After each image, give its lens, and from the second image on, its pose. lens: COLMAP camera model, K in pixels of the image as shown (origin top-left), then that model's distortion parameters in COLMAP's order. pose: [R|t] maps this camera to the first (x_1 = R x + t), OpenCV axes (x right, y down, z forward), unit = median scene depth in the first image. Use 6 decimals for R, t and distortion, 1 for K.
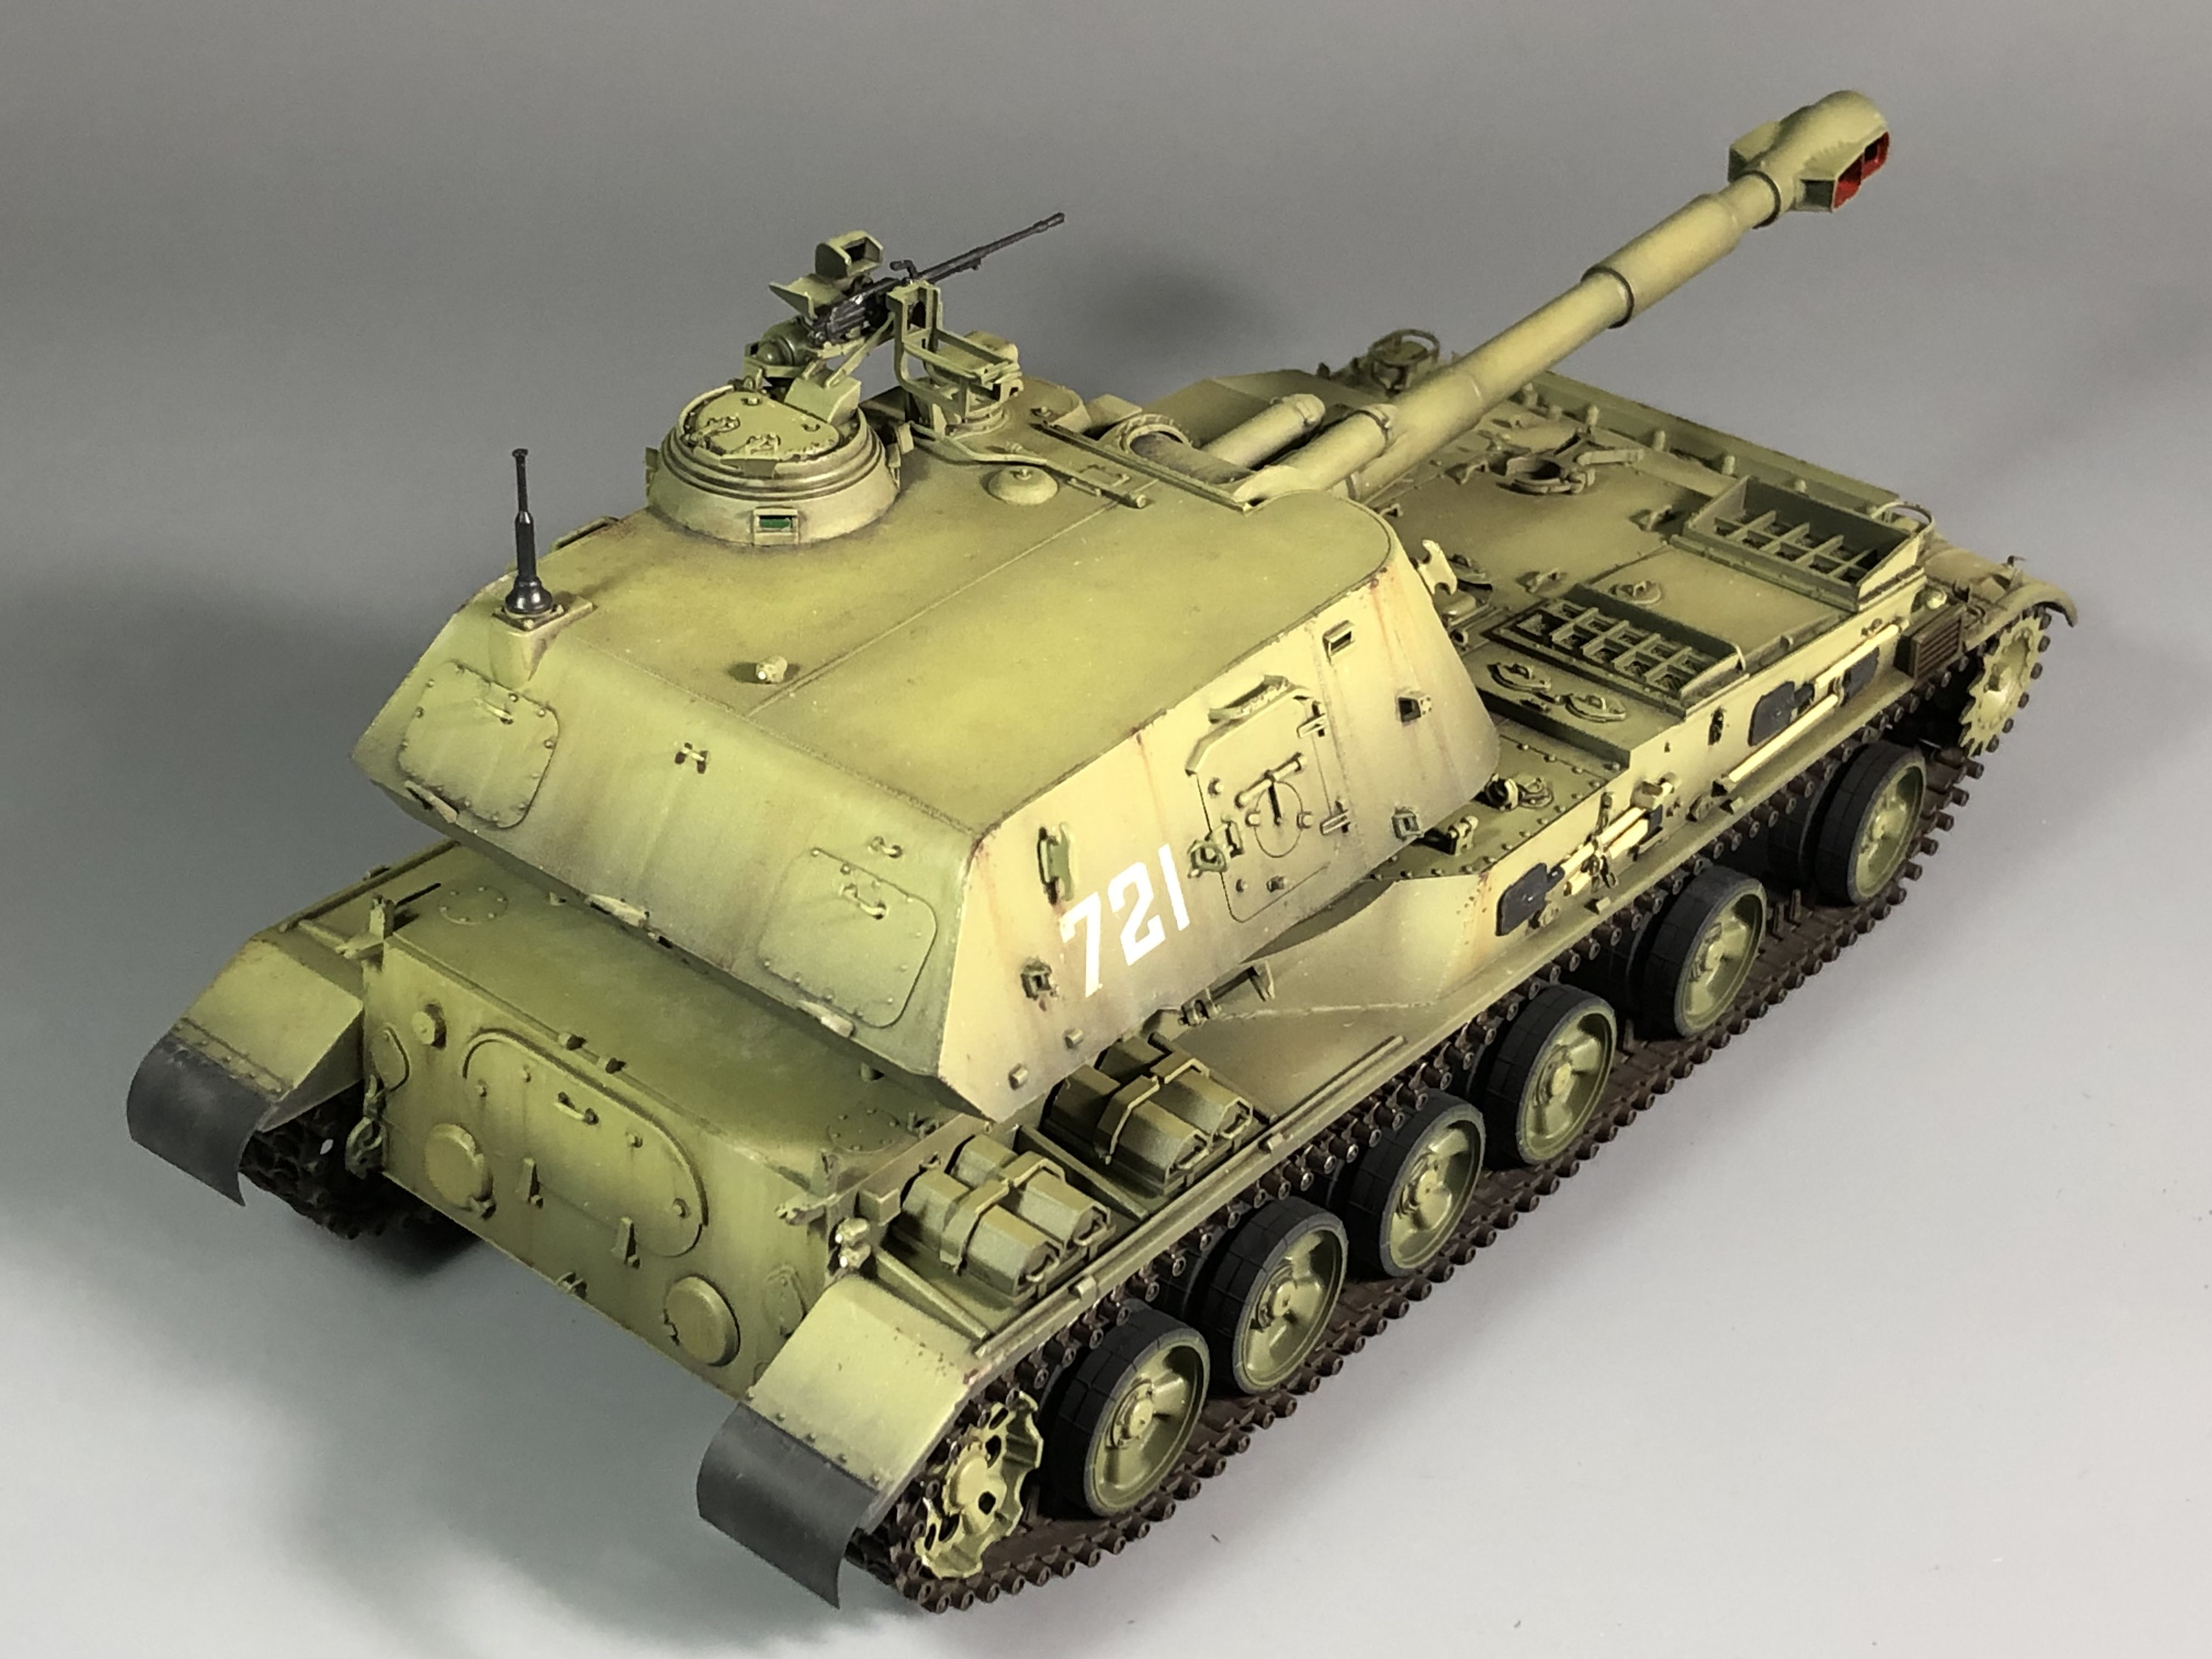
lens RADIAL K [[3697.1, 0, 1106.0], [0, 3697.1, 829.5], [0, 0, 1]] dist [0.187019, -1.117901]
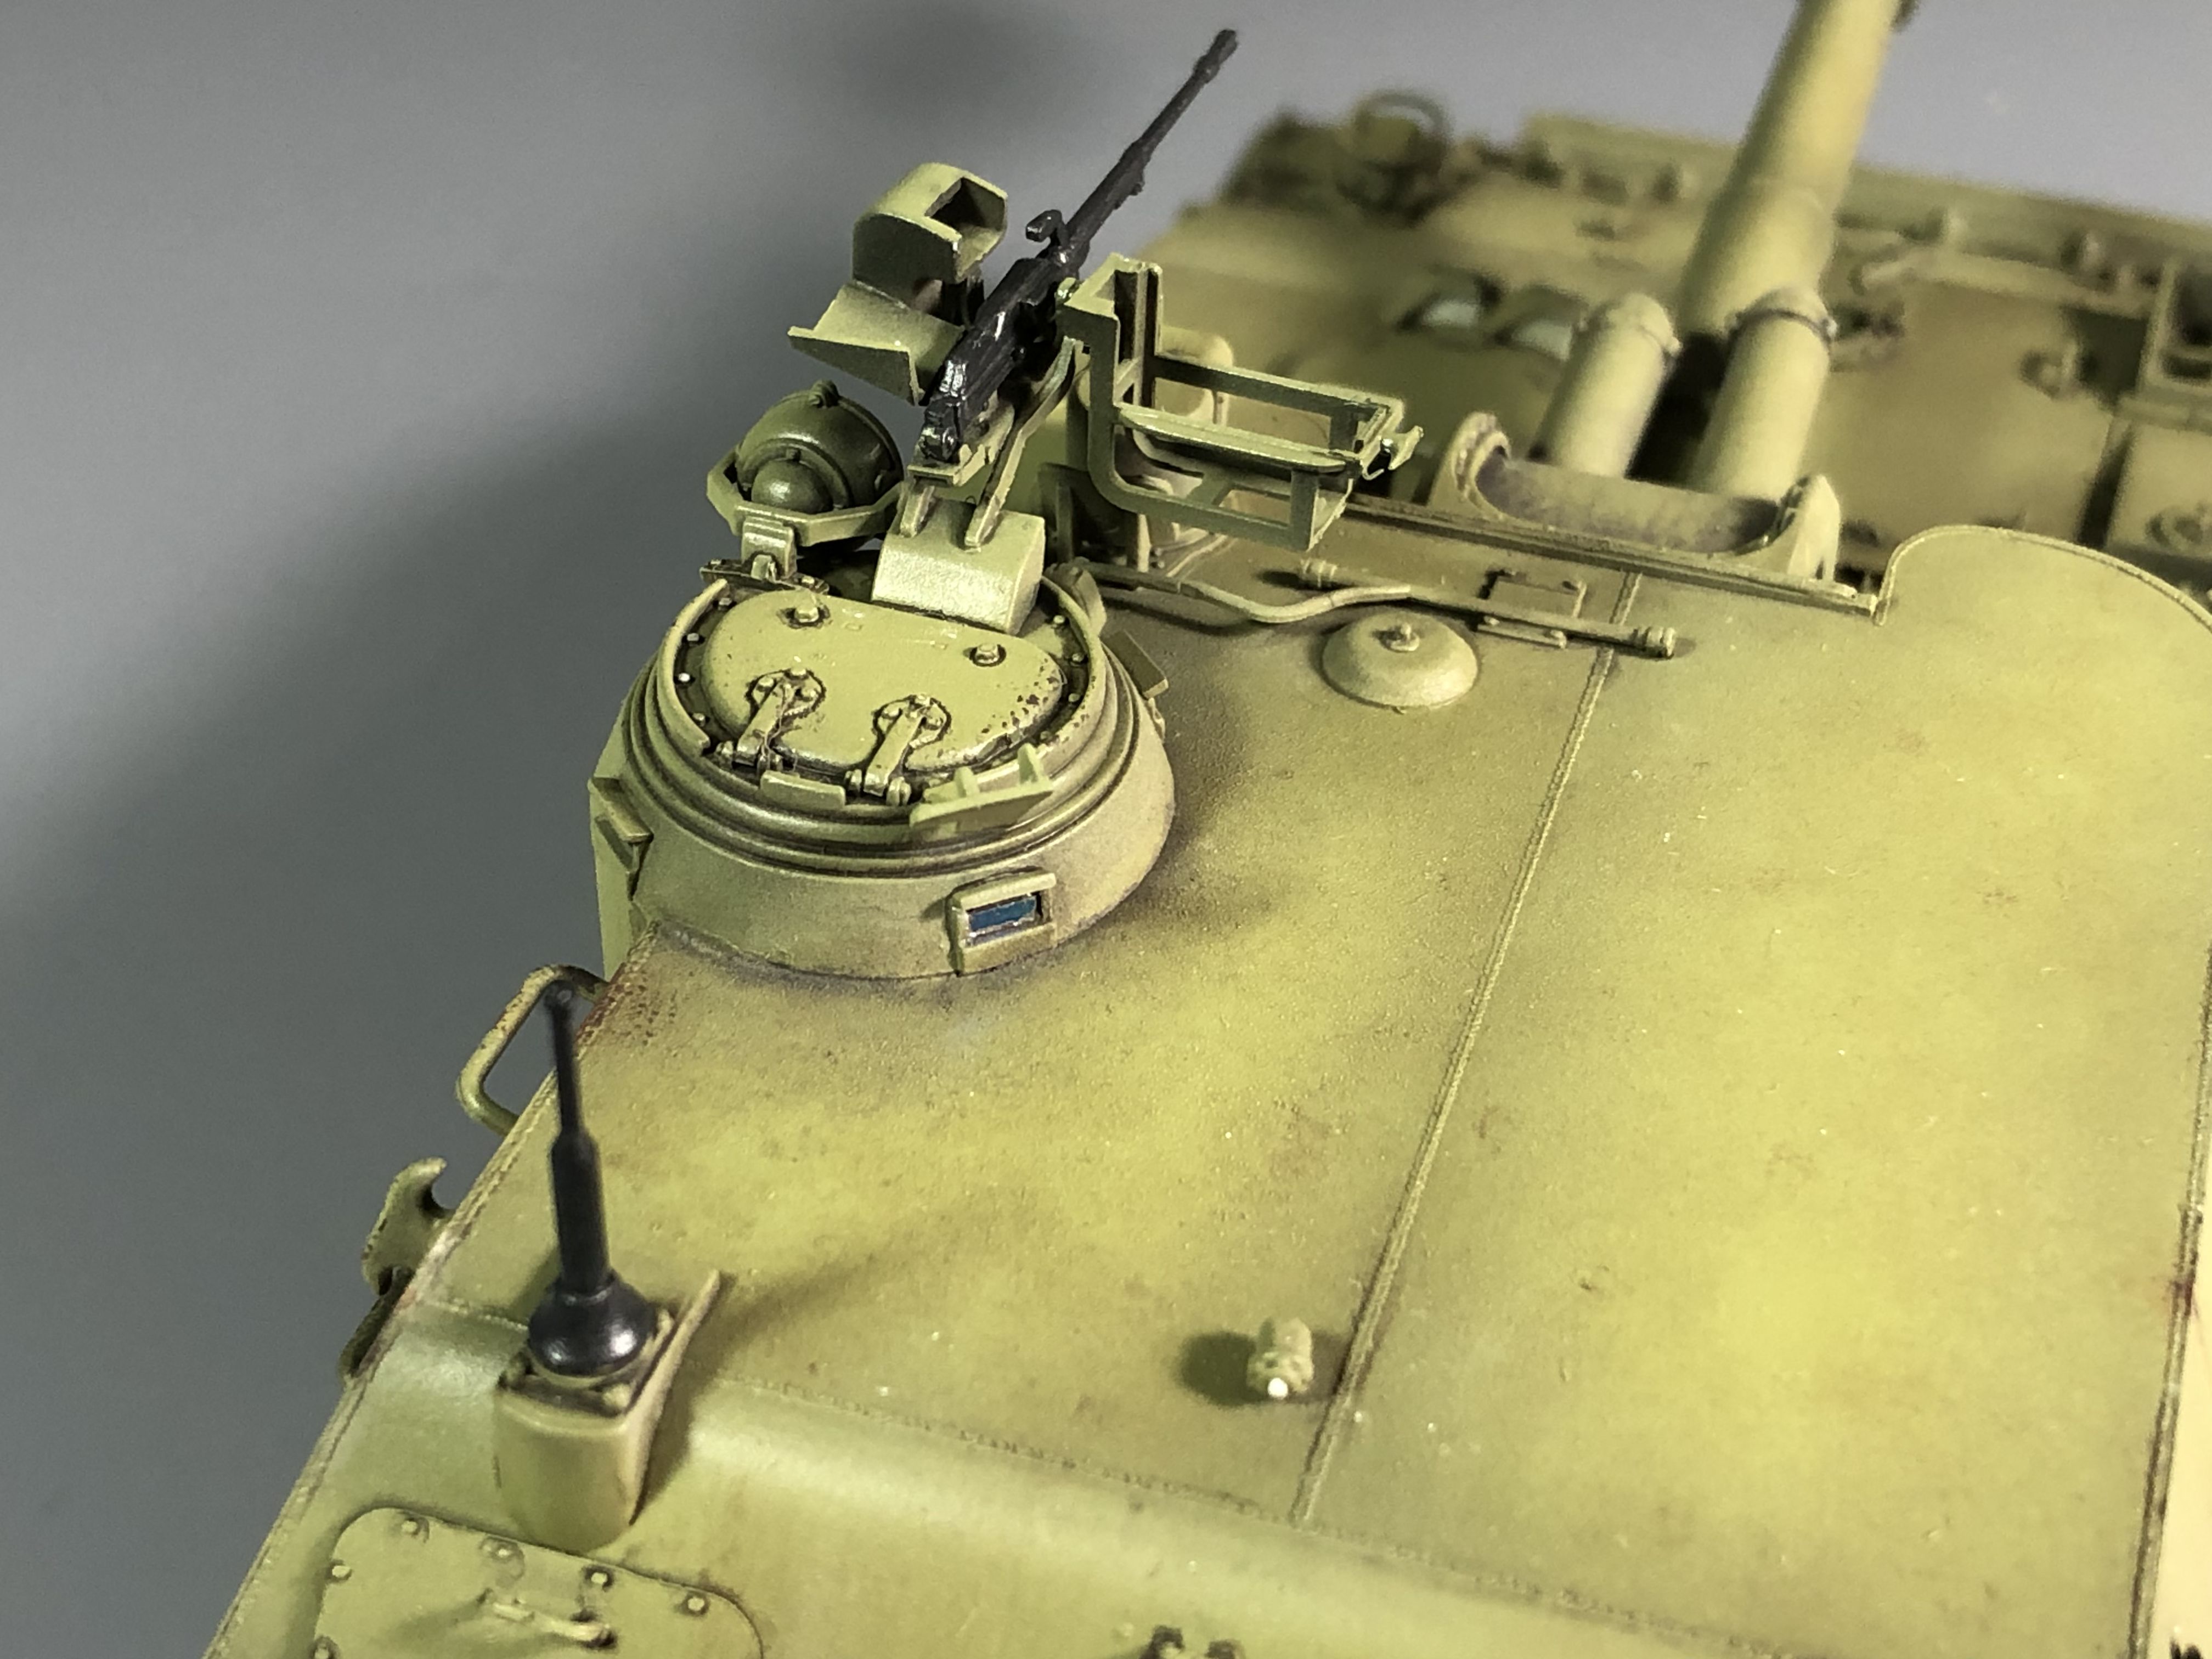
lens RADIAL K [[3697.1, 0, 1106.0], [0, 3697.1, 829.5], [0, 0, 1]] dist [0.187019, -1.117901]
pose [[0.931753, -0.234282, 0.277395, -0.186830], [0.204503, 0.969892, 0.132239, -0.140758], [-0.300024, -0.066486, 0.951612, 0.586344]]
